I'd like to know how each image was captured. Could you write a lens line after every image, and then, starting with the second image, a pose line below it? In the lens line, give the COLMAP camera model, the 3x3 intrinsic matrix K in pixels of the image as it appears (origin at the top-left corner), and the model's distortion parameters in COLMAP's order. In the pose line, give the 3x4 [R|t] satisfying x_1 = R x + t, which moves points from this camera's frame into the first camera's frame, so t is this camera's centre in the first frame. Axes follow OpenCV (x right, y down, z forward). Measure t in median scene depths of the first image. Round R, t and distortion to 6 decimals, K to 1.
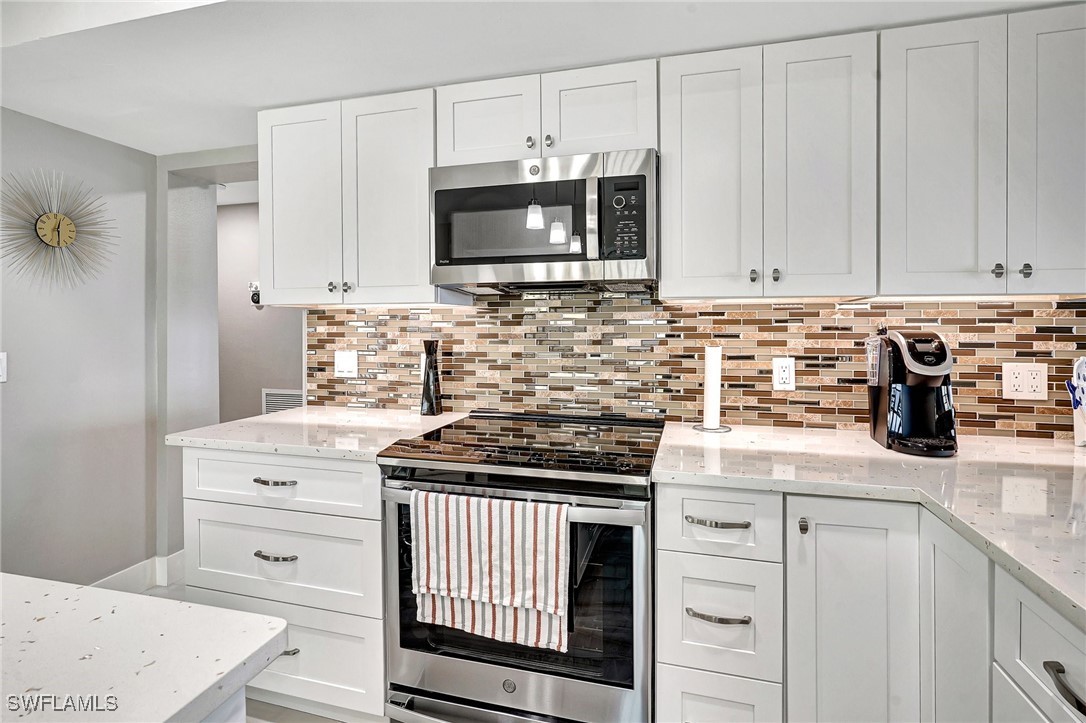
lens RADIAL K [[536.3, 0, 545.1], [0, 536.3, 333.3], [0, 0, 1]] dist [-0.009593, 0.000590]
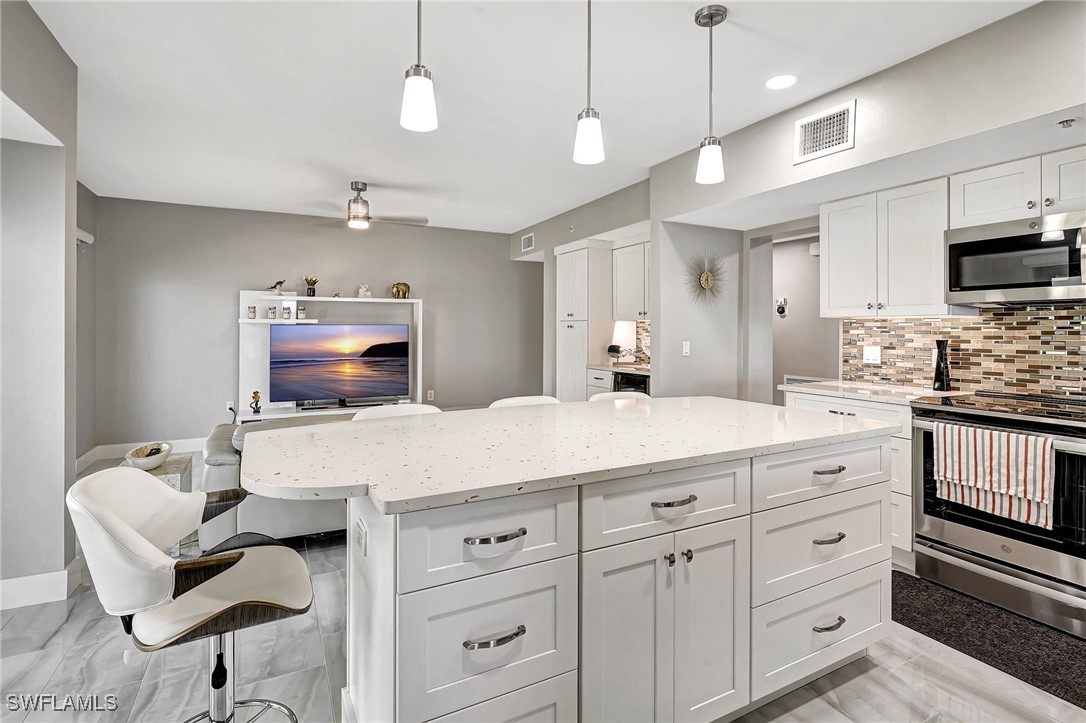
lens RADIAL K [[525.6, 0, 542.0], [0, 525.6, 330.3], [0, 0, 1]] dist [0.000198, 0.001108]
pose [[0.677638, 0.004238, -0.735383, 0.116400], [-0.015539, 0.999843, -0.008556, 0.018137], [0.735231, 0.017225, 0.677597, -0.878095]]
